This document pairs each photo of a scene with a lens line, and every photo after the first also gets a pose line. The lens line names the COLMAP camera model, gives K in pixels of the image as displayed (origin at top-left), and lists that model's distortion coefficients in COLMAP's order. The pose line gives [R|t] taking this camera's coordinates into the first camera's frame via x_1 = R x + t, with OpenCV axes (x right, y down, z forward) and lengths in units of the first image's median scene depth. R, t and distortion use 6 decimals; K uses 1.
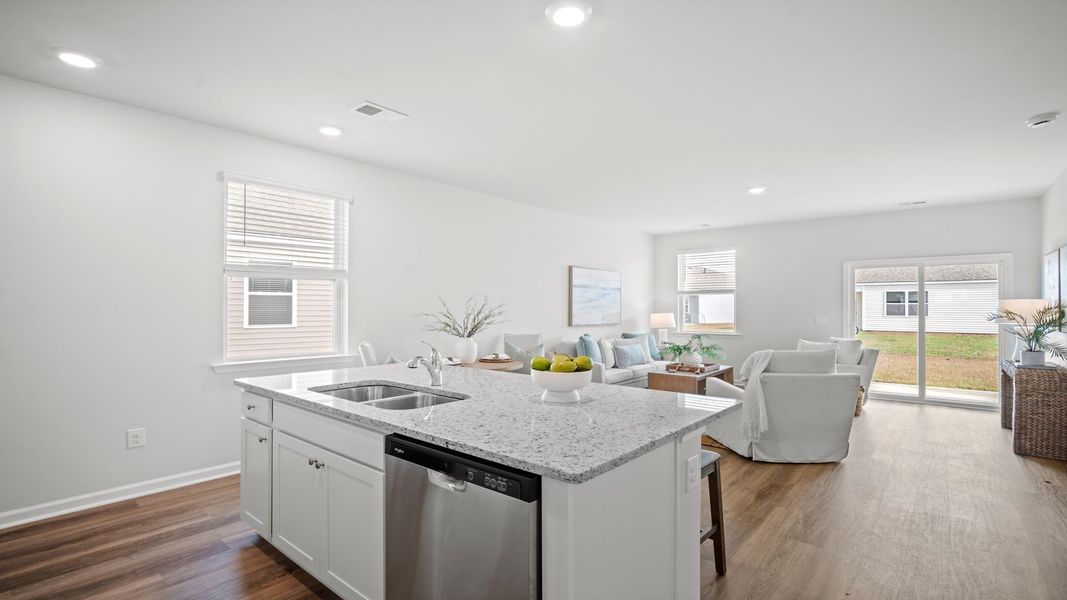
lens RADIAL K [[489.2, 0, 533.5], [0, 489.2, 300.0], [0, 0, 1]] dist [-0.004021, 0.000678]
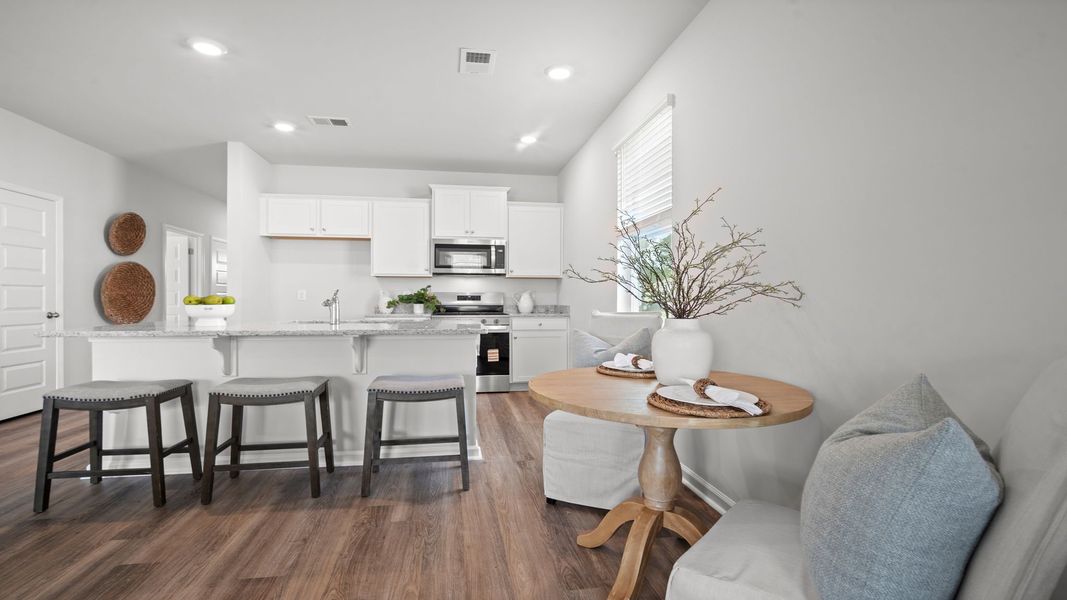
lens RADIAL K [[488.7, 0, 531.6], [0, 488.7, 303.1], [0, 0, 1]] dist [0.001428, 0.000658]
pose [[-0.648392, 0.004086, -0.761295, 0.165799], [0.008498, 0.999962, -0.001871, 0.044469], [0.761259, -0.007683, -0.648403, 0.811376]]
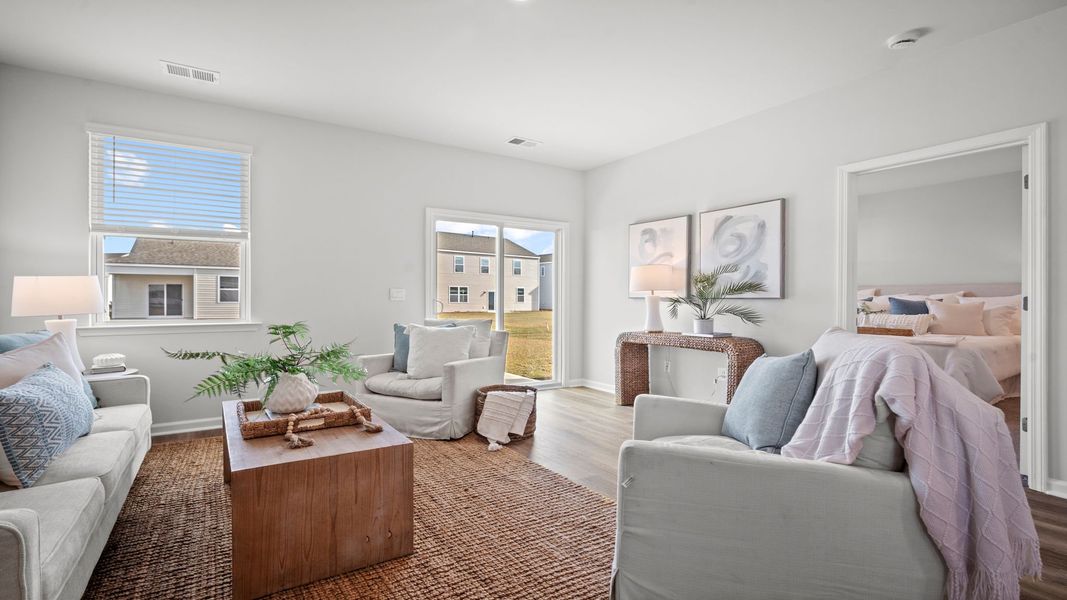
lens RADIAL K [[489.2, 0, 533.5], [0, 489.2, 300.0], [0, 0, 1]] dist [-0.004021, 0.000678]
pose [[0.287054, -0.001367, 0.957913, 0.022334], [-0.018518, 0.999804, 0.006976, 0.043091], [-0.957735, -0.019741, 0.286972, 0.668456]]
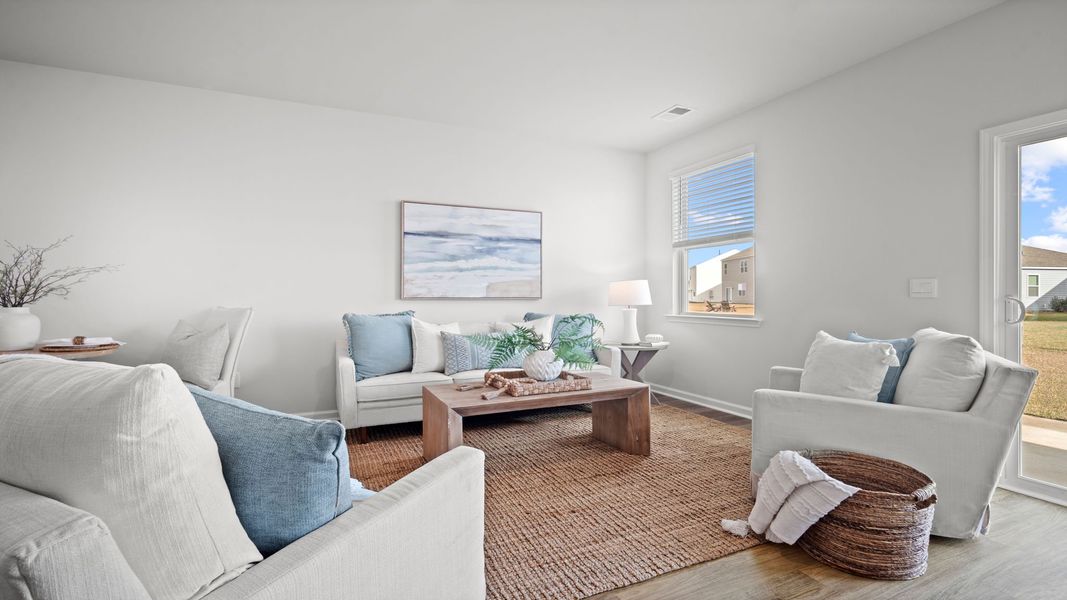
lens RADIAL K [[485.6, 0, 530.9], [0, 485.6, 293.8], [0, 0, 1]] dist [-0.005235, 0.000015]
pose [[0.903623, -0.002386, -0.428323, 0.484808], [0.008570, 0.999885, 0.012510, 0.040669], [0.428243, -0.014975, 0.903539, 0.514973]]
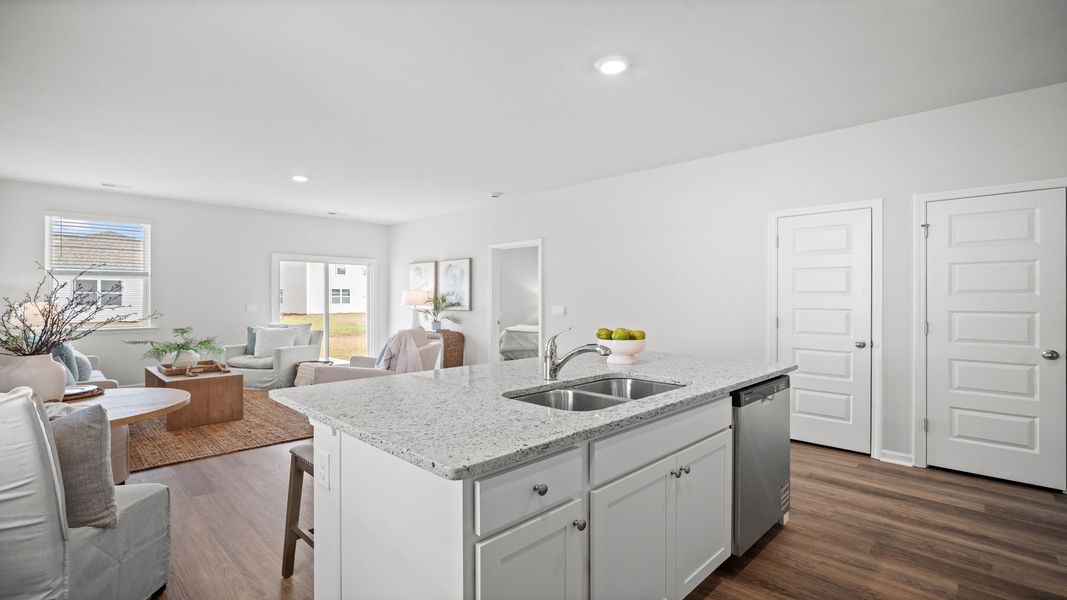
lens RADIAL K [[473.3, 0, 533.5], [0, 473.3, 300.0], [0, 0, 1]] dist [-0.024549, 0.000194]
pose [[0.068257, -0.001961, 0.997666, -0.372697], [-0.018077, 0.999831, 0.003202, 0.011356], [-0.997504, -0.018253, 0.068211, 0.352114]]
